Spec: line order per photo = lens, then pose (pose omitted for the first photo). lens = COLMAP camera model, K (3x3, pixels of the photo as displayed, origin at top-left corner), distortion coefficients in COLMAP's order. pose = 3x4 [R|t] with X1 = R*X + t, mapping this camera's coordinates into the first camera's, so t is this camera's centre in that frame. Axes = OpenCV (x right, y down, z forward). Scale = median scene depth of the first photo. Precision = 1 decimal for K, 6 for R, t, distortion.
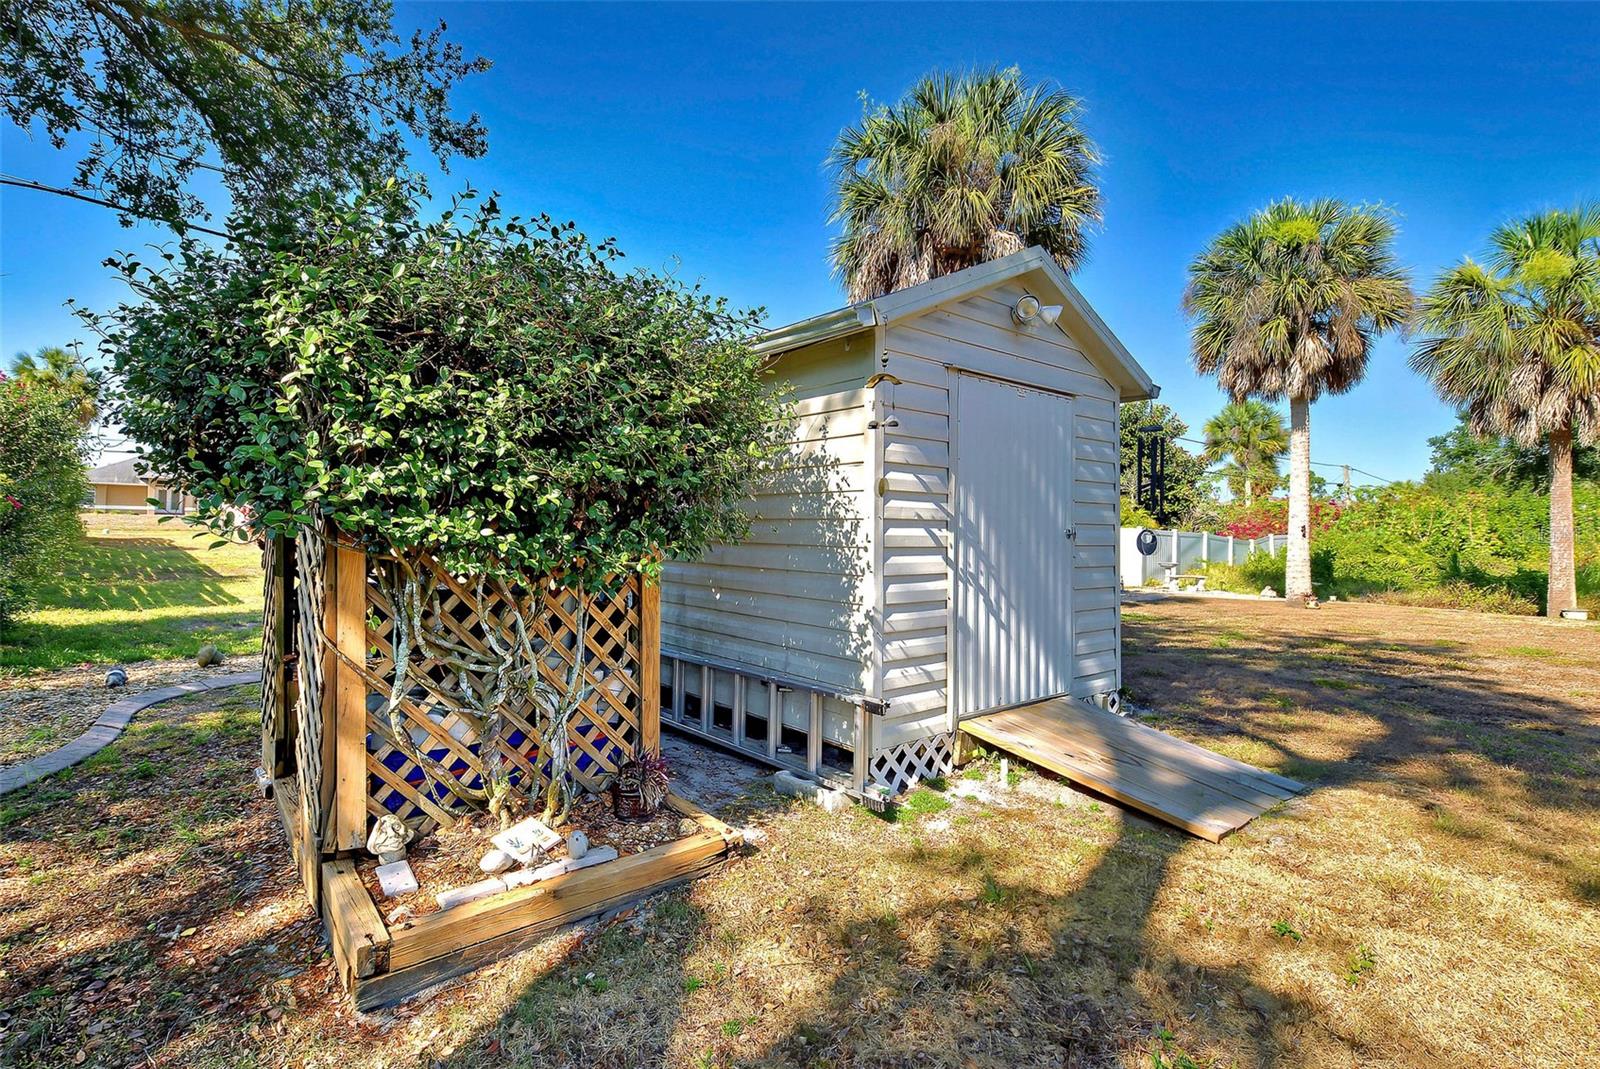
lens RADIAL K [[759.0, 0, 797.9], [0, 759.0, 529.9], [0, 0, 1]] dist [-0.002204, 0.001032]
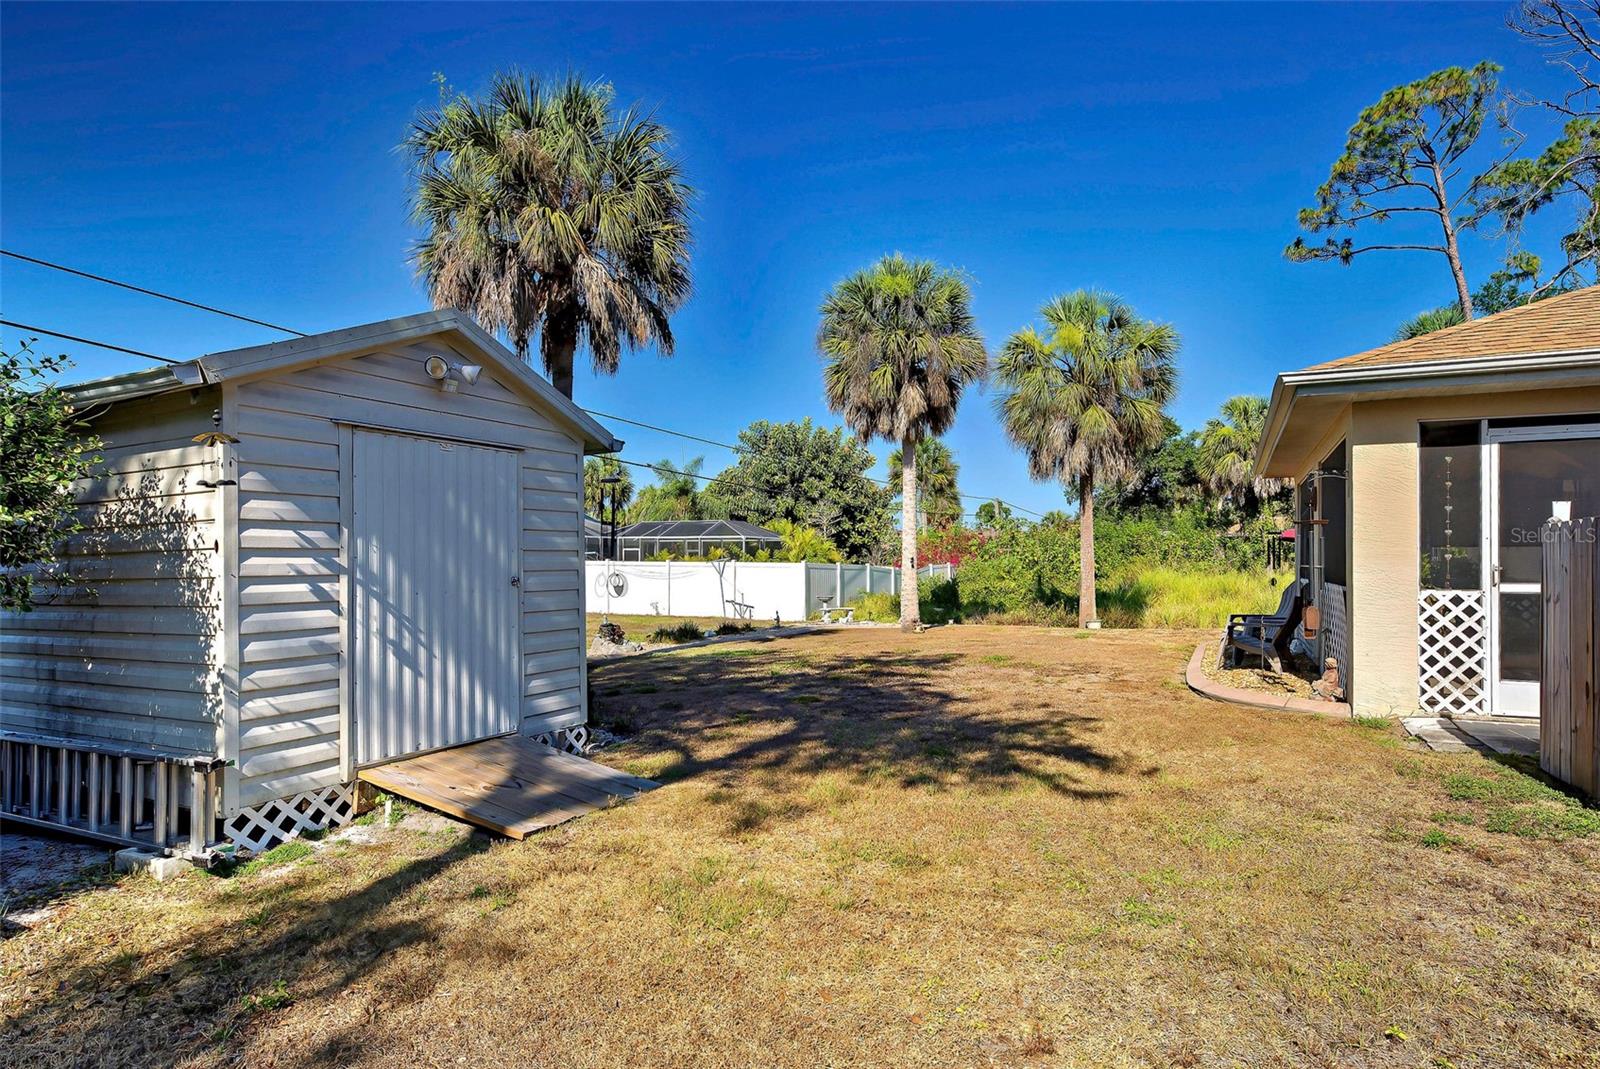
lens RADIAL K [[844.3, 0, 836.1], [0, 844.3, 555.7], [0, 0, 1]] dist [-0.001573, -0.003881]
pose [[0.899301, -0.025964, 0.436559, 0.309773], [0.033268, 0.999405, -0.009093, -0.004868], [-0.436063, 0.022701, 0.899630, -0.311767]]
